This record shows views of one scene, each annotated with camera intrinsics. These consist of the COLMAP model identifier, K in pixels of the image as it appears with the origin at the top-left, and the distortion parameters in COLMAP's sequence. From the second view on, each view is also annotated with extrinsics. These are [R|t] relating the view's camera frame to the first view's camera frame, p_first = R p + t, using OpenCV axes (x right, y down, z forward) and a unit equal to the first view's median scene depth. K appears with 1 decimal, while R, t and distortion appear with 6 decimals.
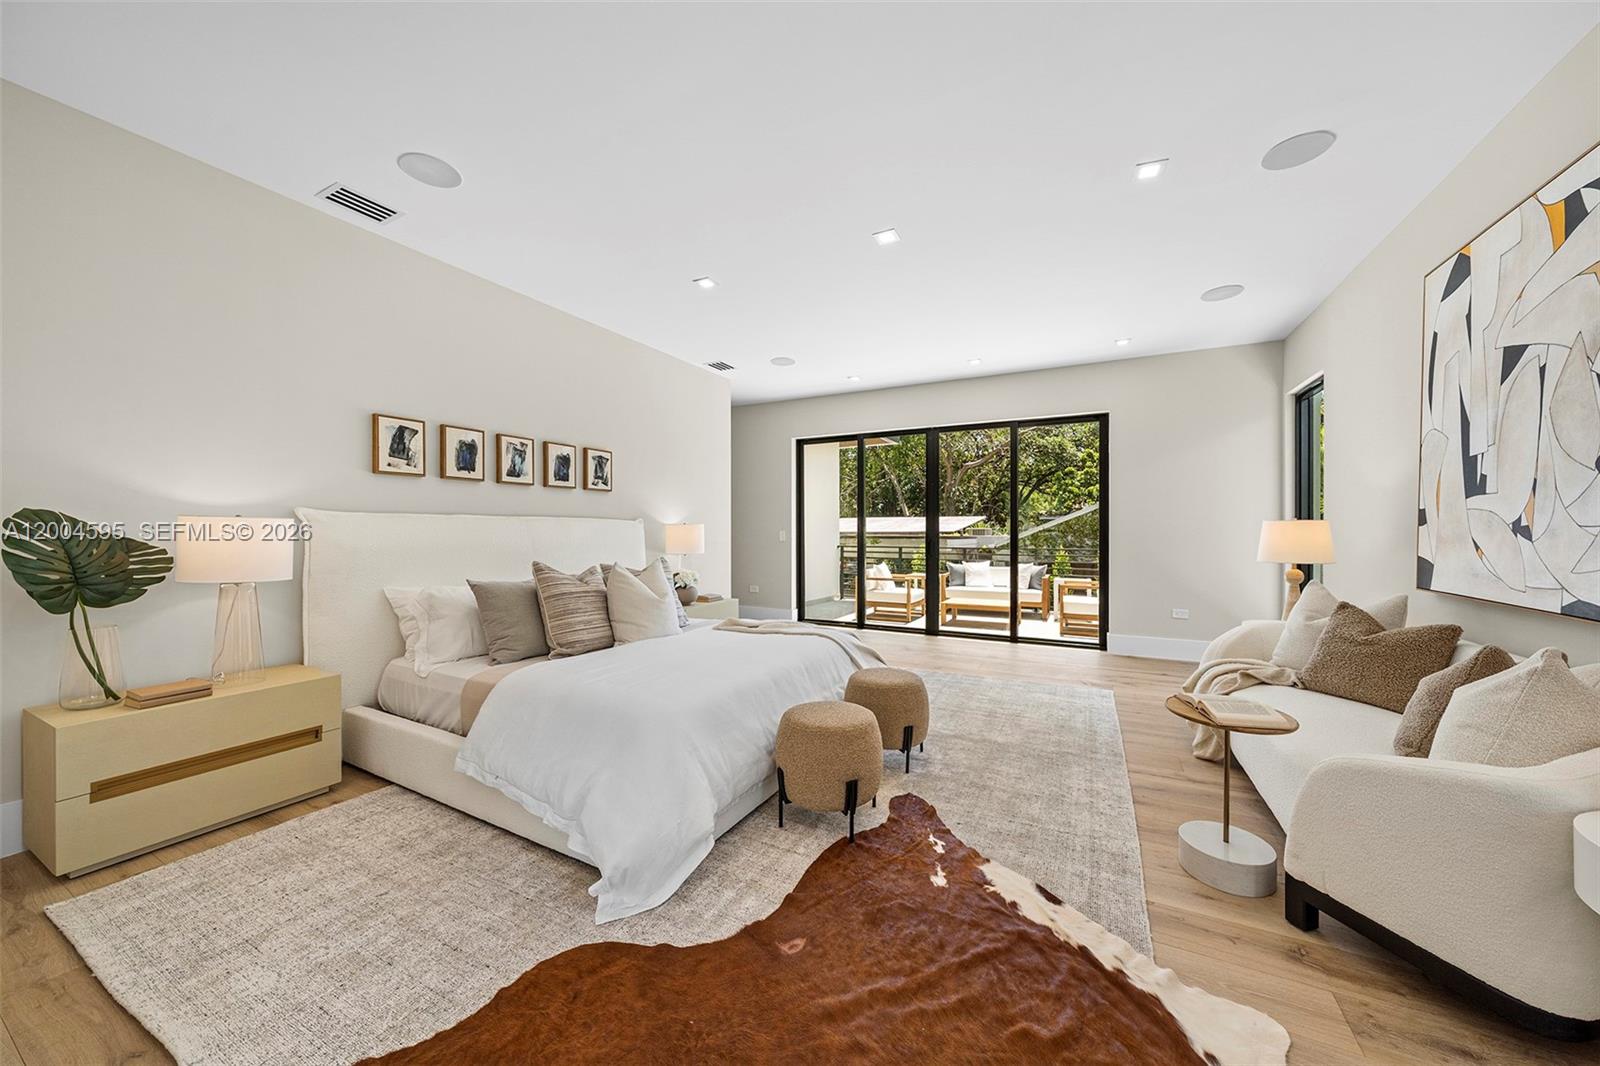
lens RADIAL K [[555.5, 0, 800.0], [0, 555.5, 533.0], [0, 0, 1]] dist [-0.005455, -0.000032]
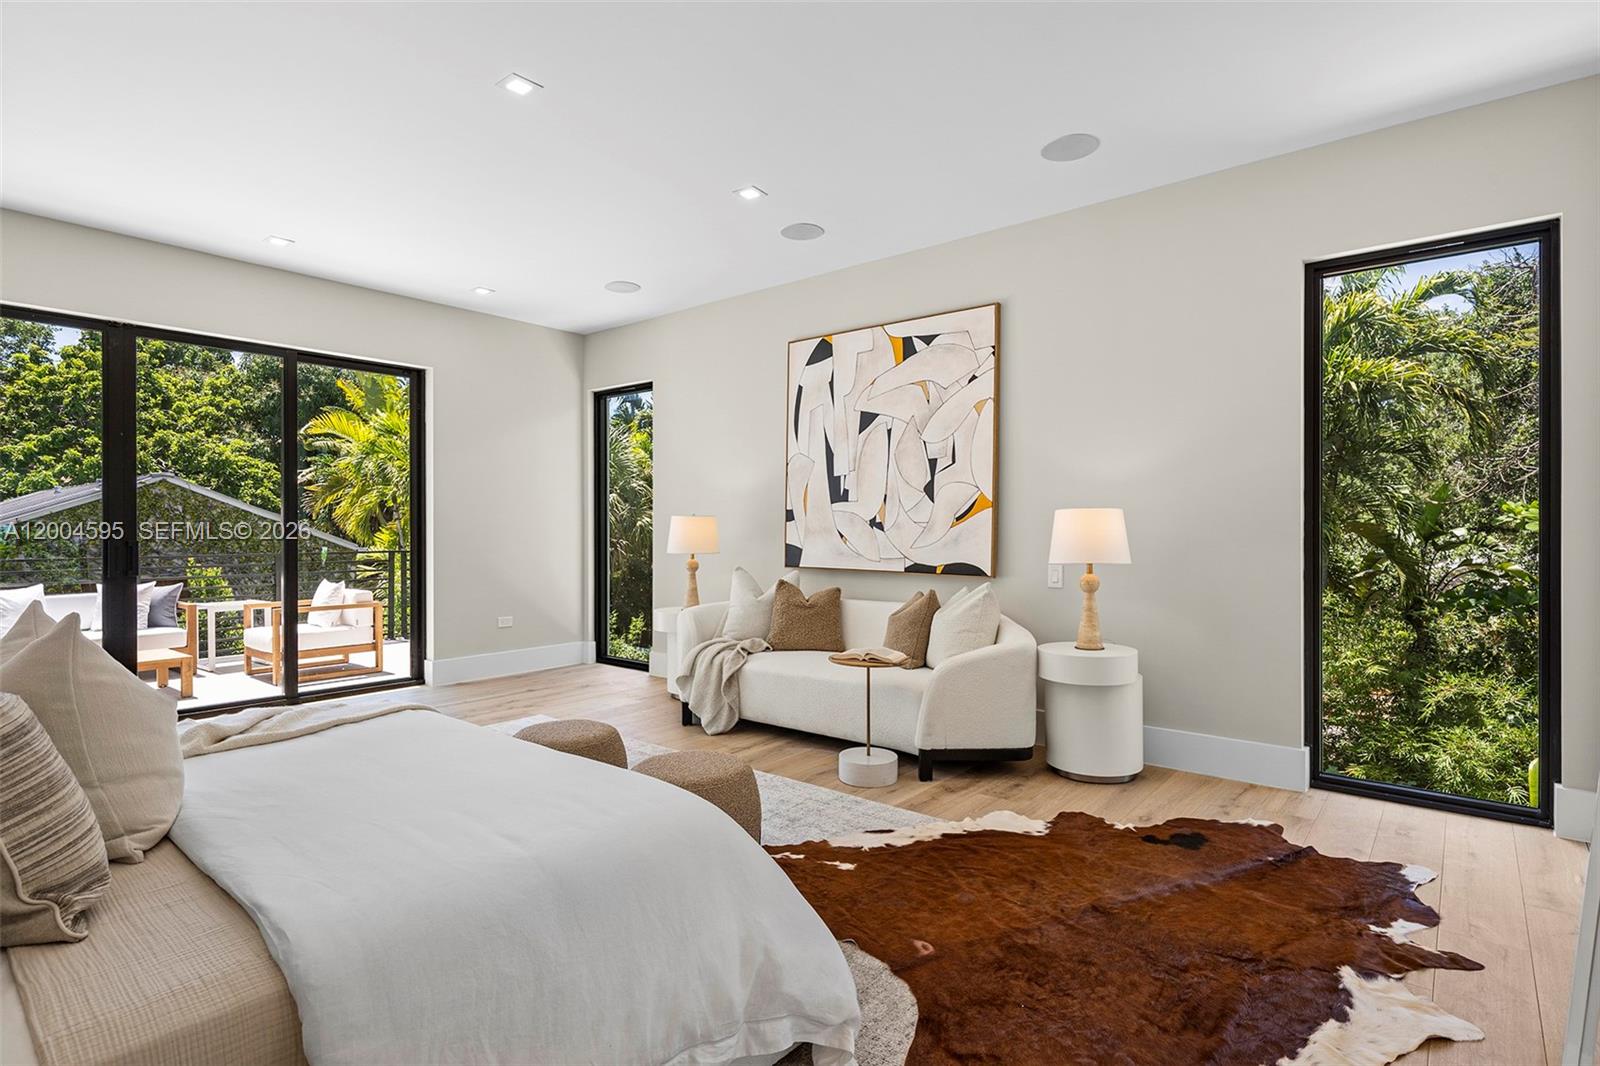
lens RADIAL K [[804.9, 0, 818.9], [0, 804.9, 531.5], [0, 0, 1]] dist [-0.003326, -0.000704]
pose [[0.195480, -0.006470, 0.980686, -1.007721], [0.004119, 0.999975, 0.005776, 0.000409], [-0.980699, 0.002911, 0.195502, 0.630821]]
